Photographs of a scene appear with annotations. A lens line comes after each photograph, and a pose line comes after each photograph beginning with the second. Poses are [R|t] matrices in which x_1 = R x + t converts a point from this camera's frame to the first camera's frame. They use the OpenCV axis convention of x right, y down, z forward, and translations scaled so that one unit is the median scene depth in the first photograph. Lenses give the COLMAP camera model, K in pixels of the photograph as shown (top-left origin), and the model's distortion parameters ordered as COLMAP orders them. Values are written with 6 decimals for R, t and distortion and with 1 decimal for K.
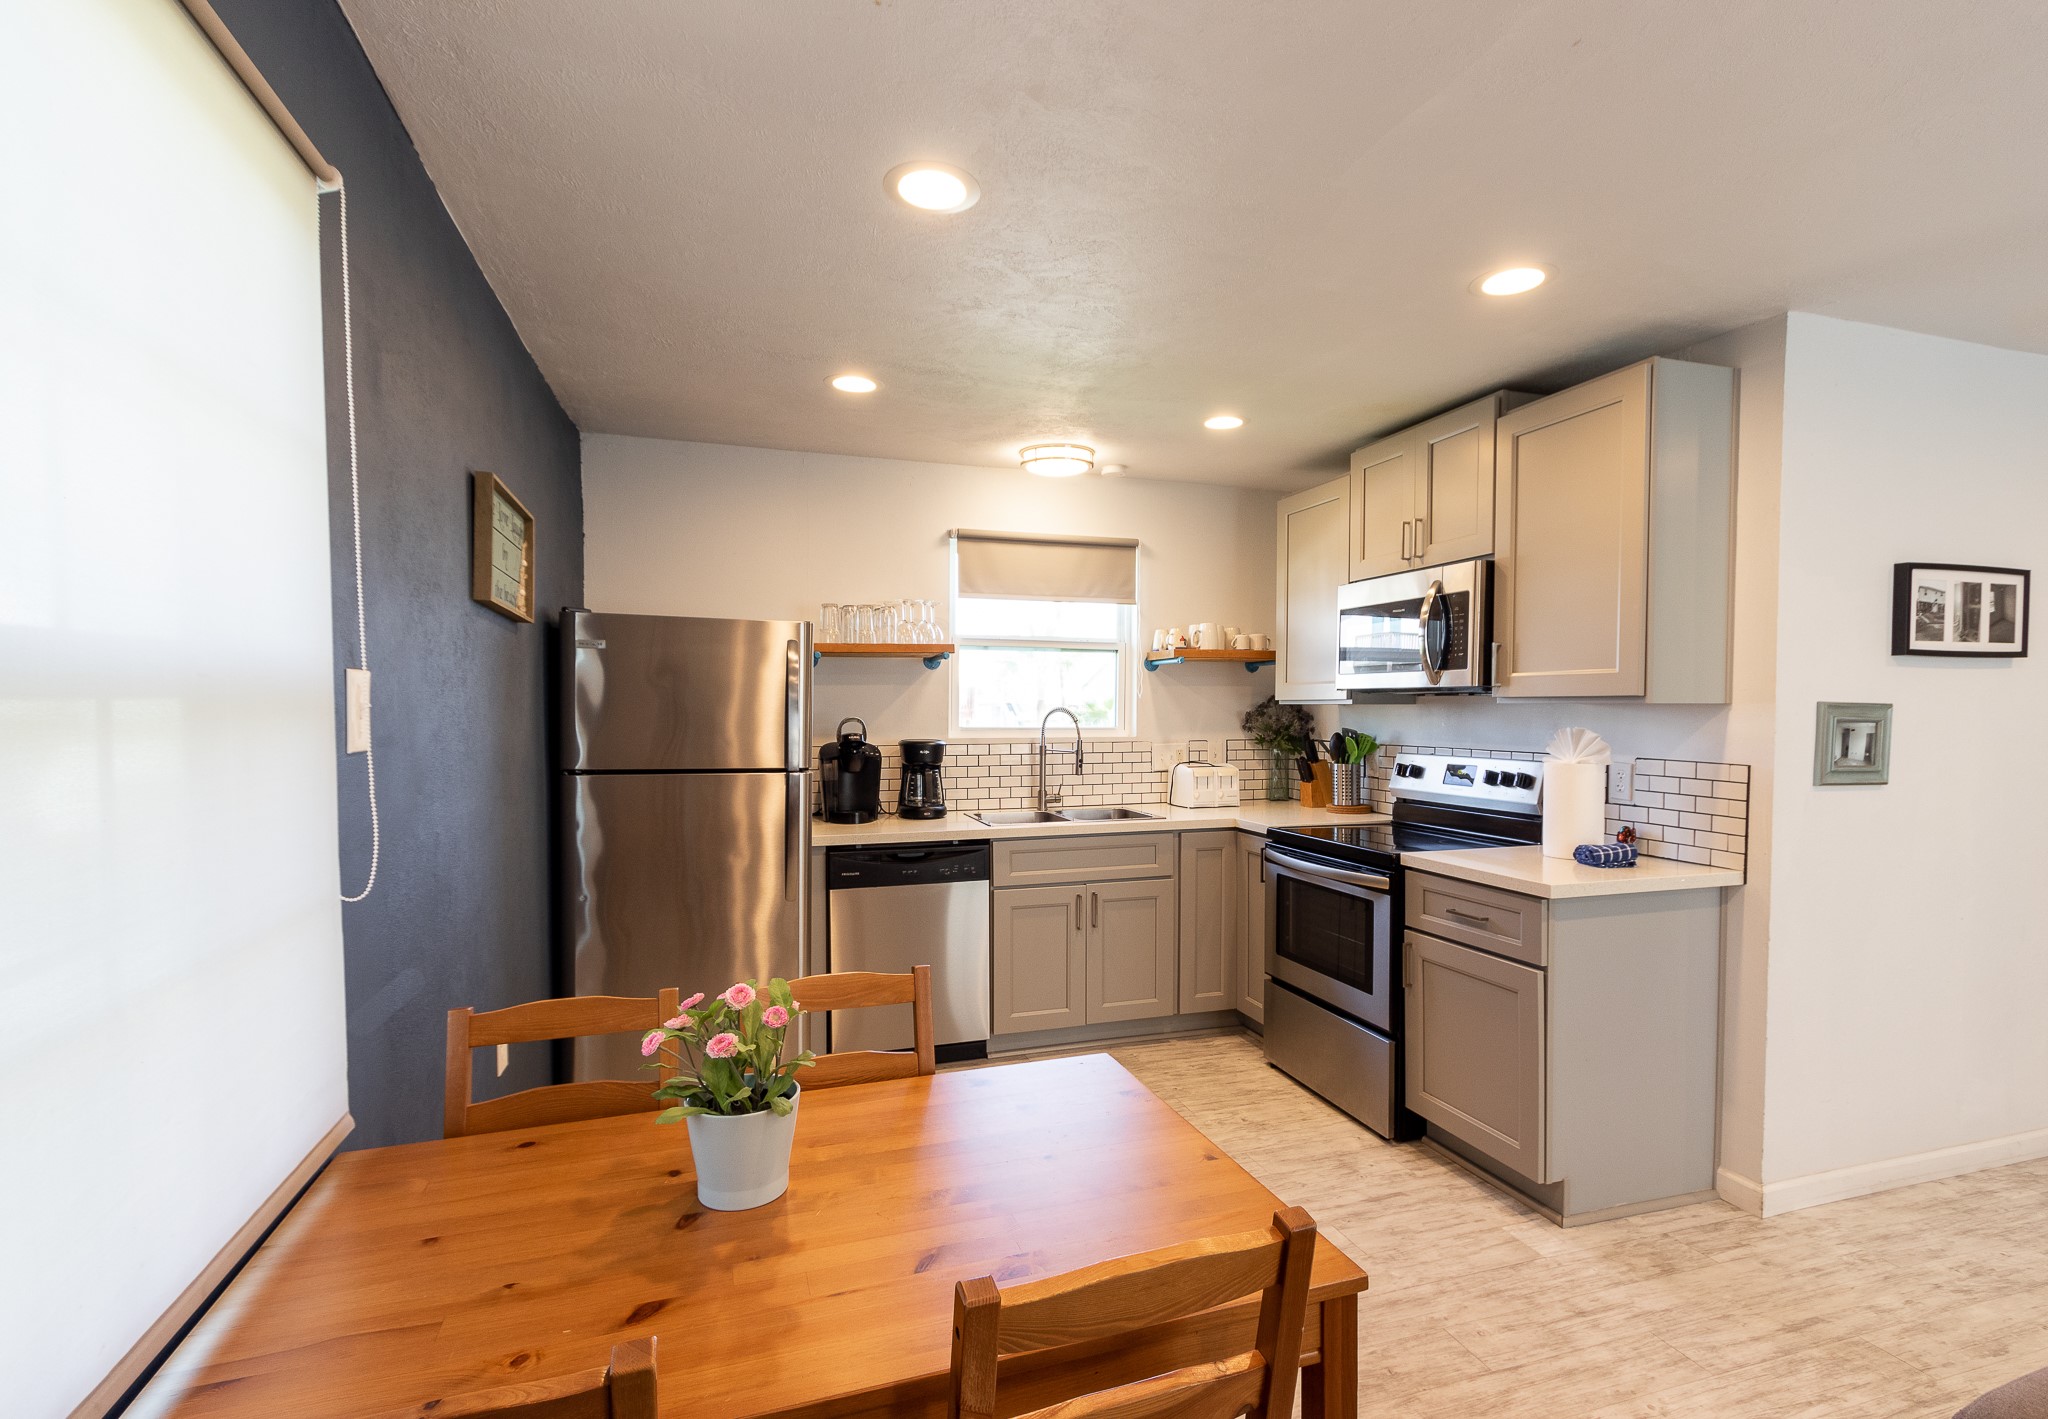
lens RADIAL K [[970.8, 0, 1023.5], [0, 970.8, 734.4], [0, 0, 1]] dist [0.000944, 0.000249]
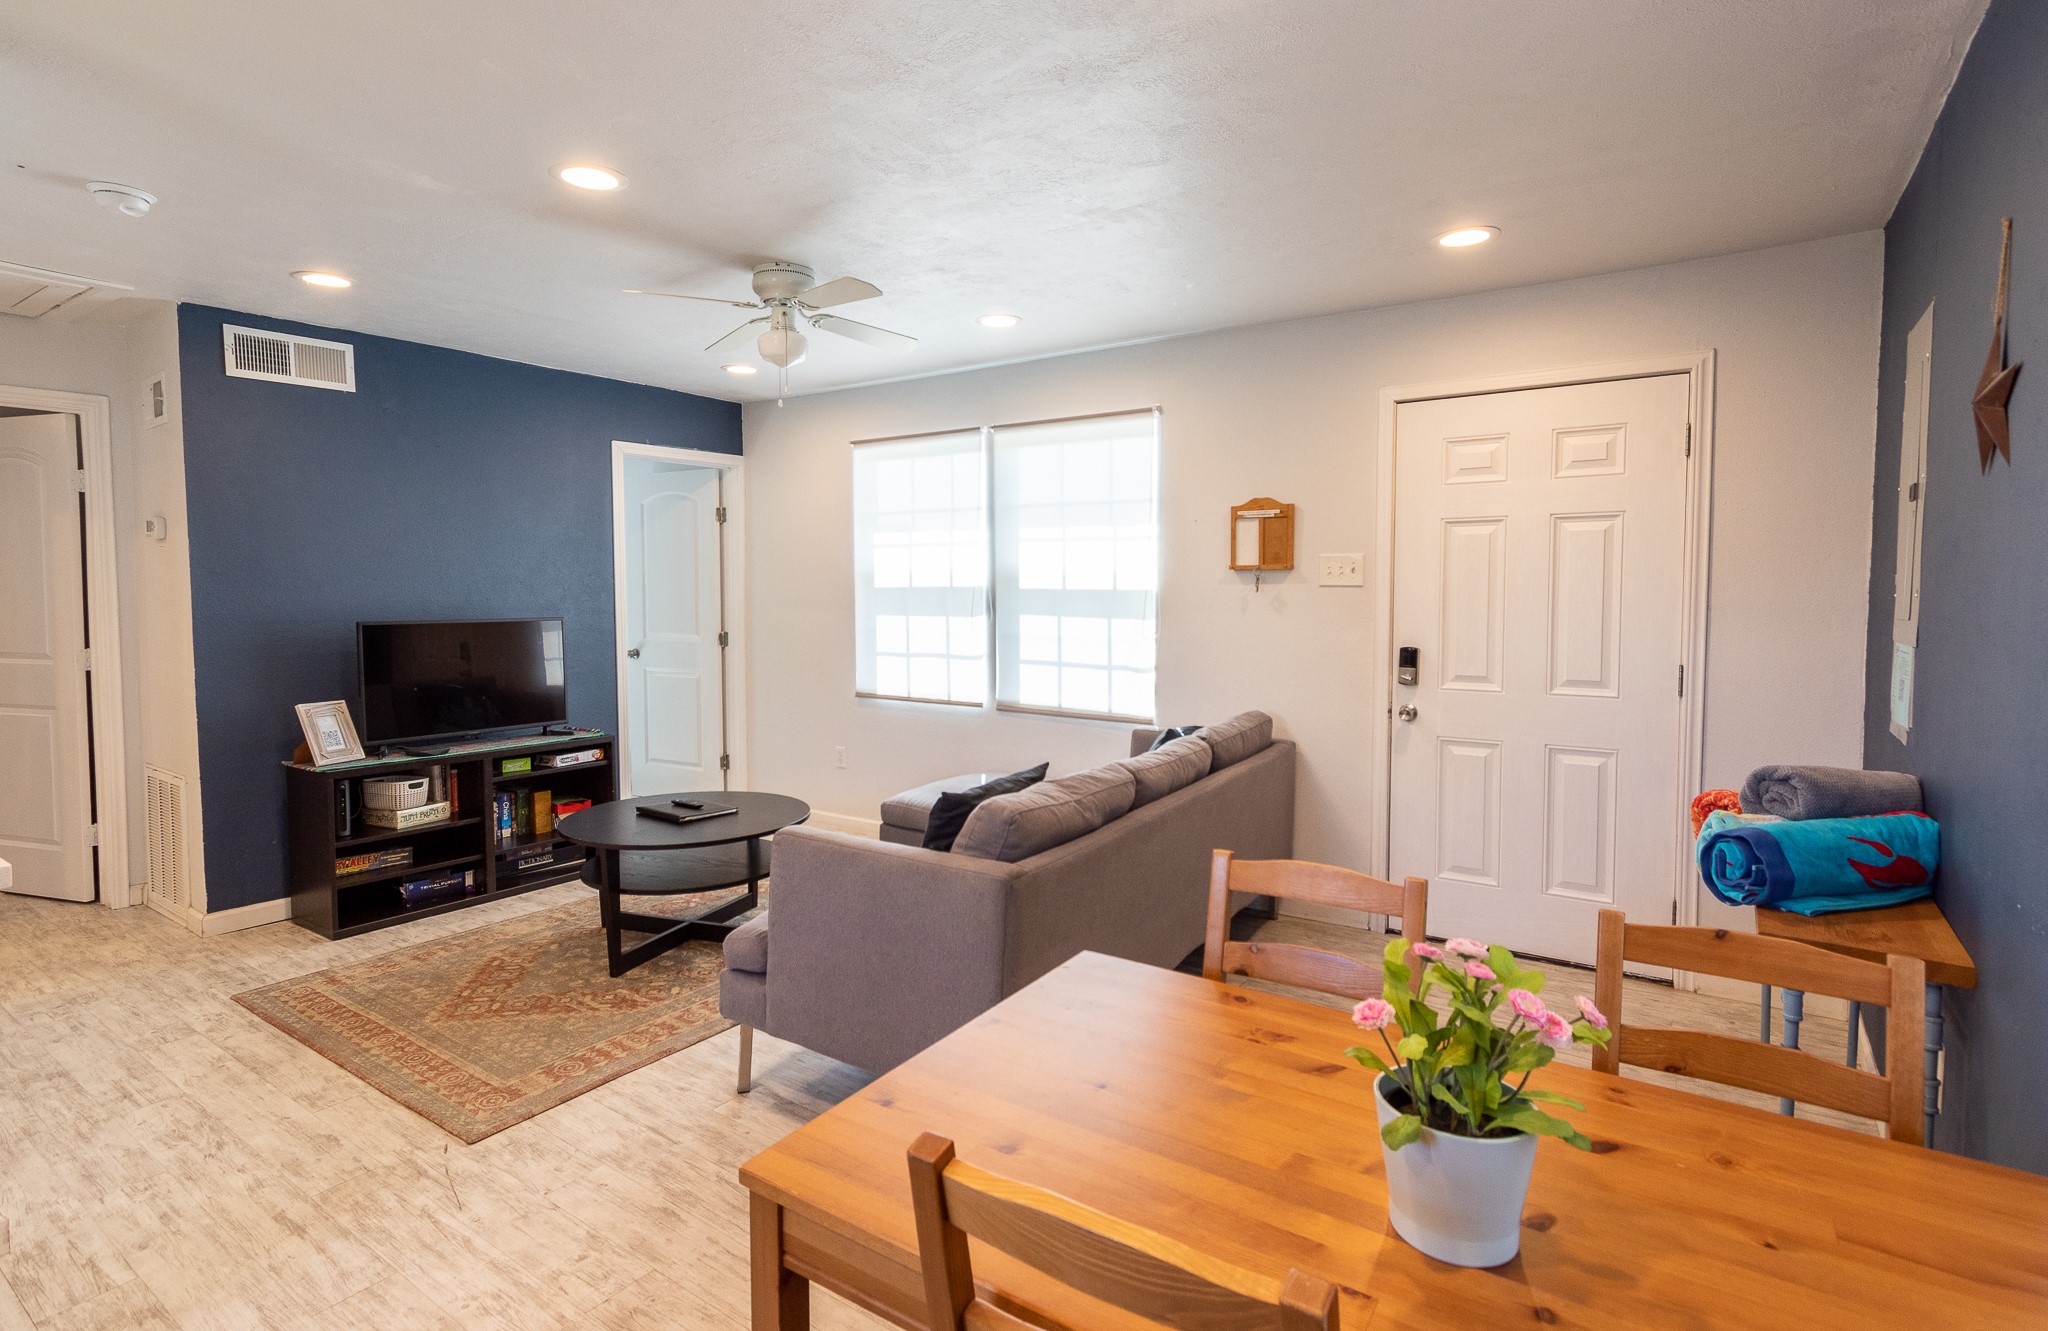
lens RADIAL K [[994.6, 0, 1015.9], [0, 994.6, 632.0], [0, 0, 1]] dist [0.001706, -0.000732]
pose [[-0.610394, -0.035550, 0.791300, -0.233436], [0.022652, 0.997800, 0.062300, -0.012666], [-0.791774, 0.055952, -0.608246, 0.594080]]
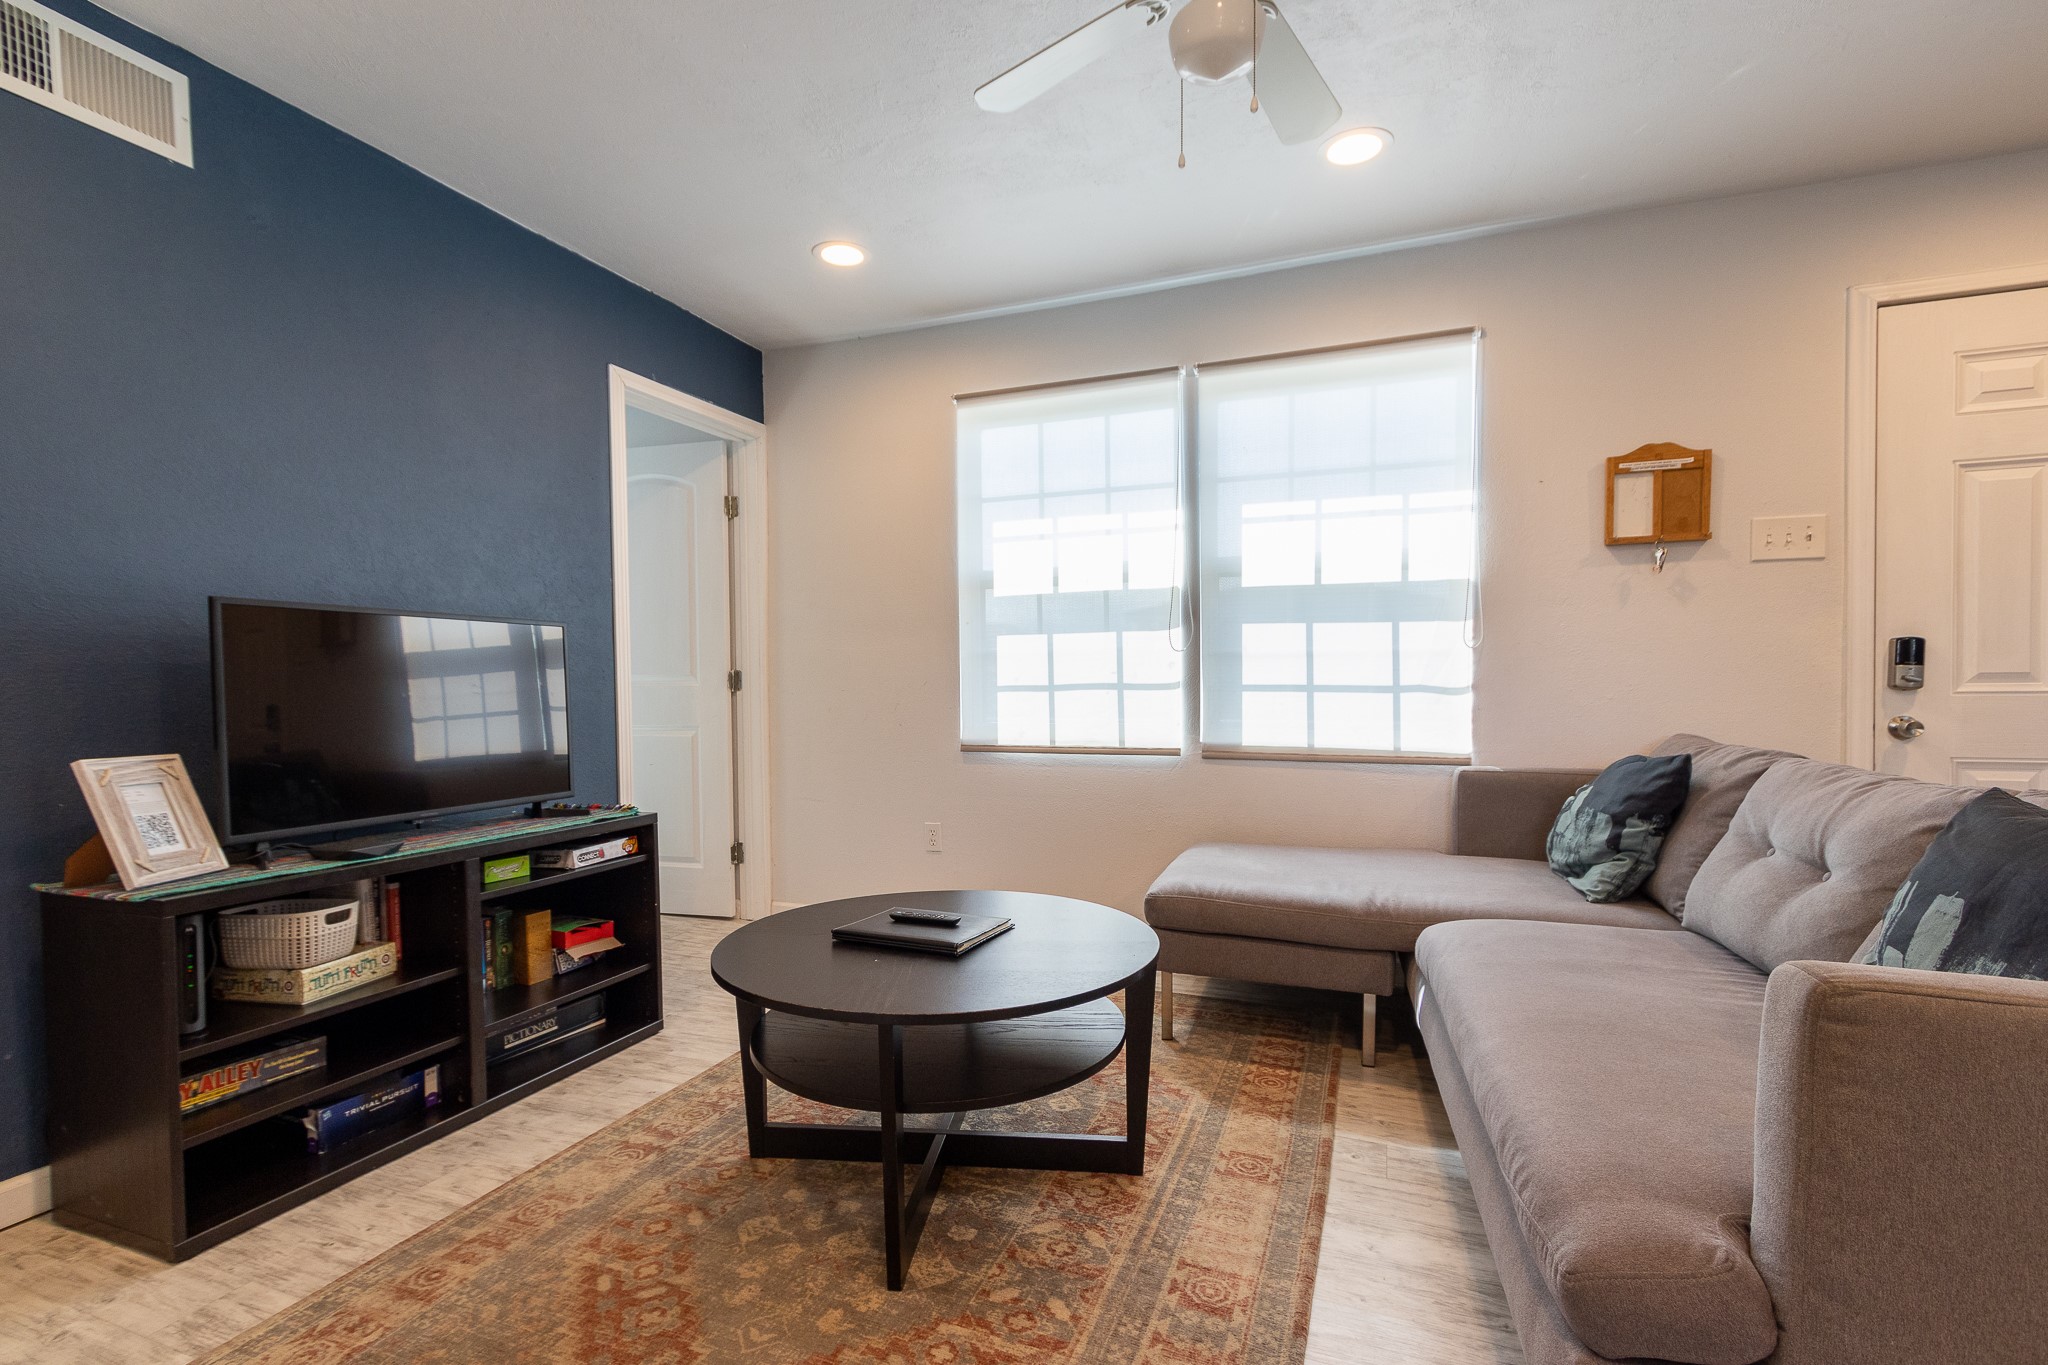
lens RADIAL K [[937.2, 0, 1015.2], [0, 937.2, 702.0], [0, 0, 1]] dist [0.001304, -0.000561]
pose [[-0.774383, -0.007231, 0.632676, 0.426213], [0.027047, 0.998642, 0.044518, 0.077986], [-0.632139, 0.051586, -0.773136, 0.624707]]
